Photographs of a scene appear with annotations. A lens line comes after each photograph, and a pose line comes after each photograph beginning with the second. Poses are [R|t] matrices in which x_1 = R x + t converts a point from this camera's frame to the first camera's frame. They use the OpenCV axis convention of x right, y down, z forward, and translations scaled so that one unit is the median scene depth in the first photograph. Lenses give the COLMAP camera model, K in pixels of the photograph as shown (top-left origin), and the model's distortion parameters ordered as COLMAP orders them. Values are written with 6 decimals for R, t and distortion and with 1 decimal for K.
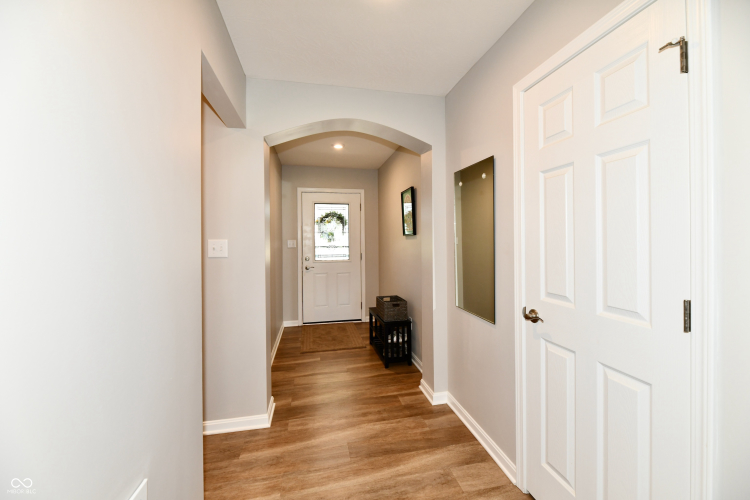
lens RADIAL K [[306.2, 0, 377.6], [0, 306.2, 239.6], [0, 0, 1]] dist [-0.001105, -0.002465]
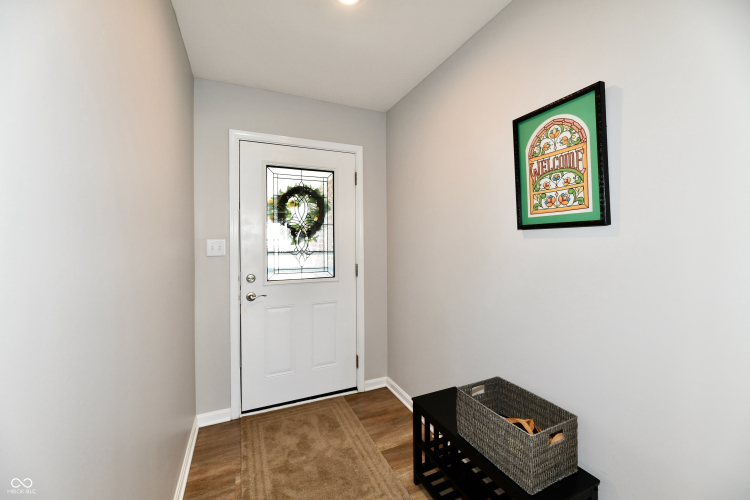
lens RADIAL K [[306.2, 0, 376.4], [0, 306.2, 239.2], [0, 0, 1]] dist [-0.001105, -0.002465]
pose [[0.979475, 0.001114, 0.201561, -0.187166], [-0.000852, 0.999999, -0.001389, 0.002293], [-0.201563, 0.001188, 0.979475, 0.682059]]
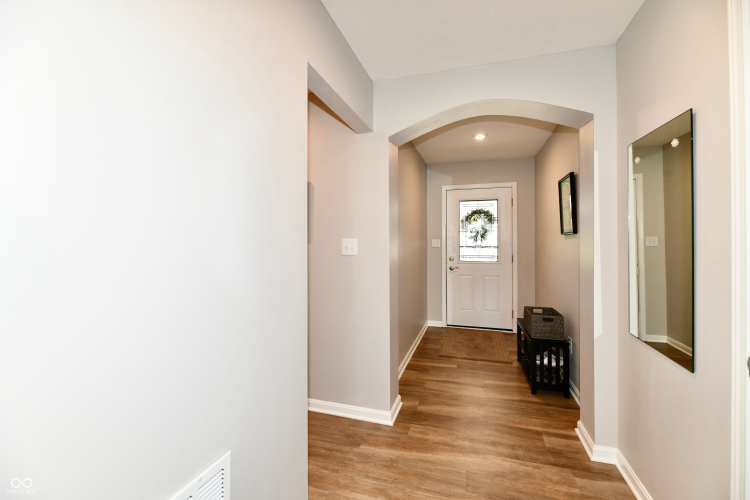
lens RADIAL K [[306.2, 0, 379.8], [0, 306.2, 239.7], [0, 0, 1]] dist [-0.001105, -0.002465]
pose [[0.871453, 0.003507, -0.490467, 0.065815], [-0.002211, 0.999992, 0.003220, -0.000484], [0.490474, -0.001722, 0.871454, 0.068047]]
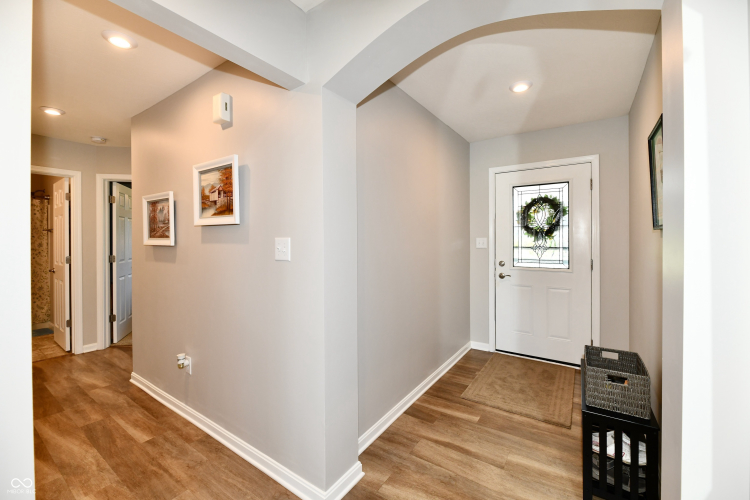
lens RADIAL K [[306.2, 0, 382.1], [0, 306.2, 240.8], [0, 0, 1]] dist [-0.001105, -0.002465]
pose [[0.693940, 0.006712, -0.720002, 0.138803], [0.001878, 0.999936, 0.011132, -0.000616], [0.720031, -0.009077, 0.693883, 0.402260]]
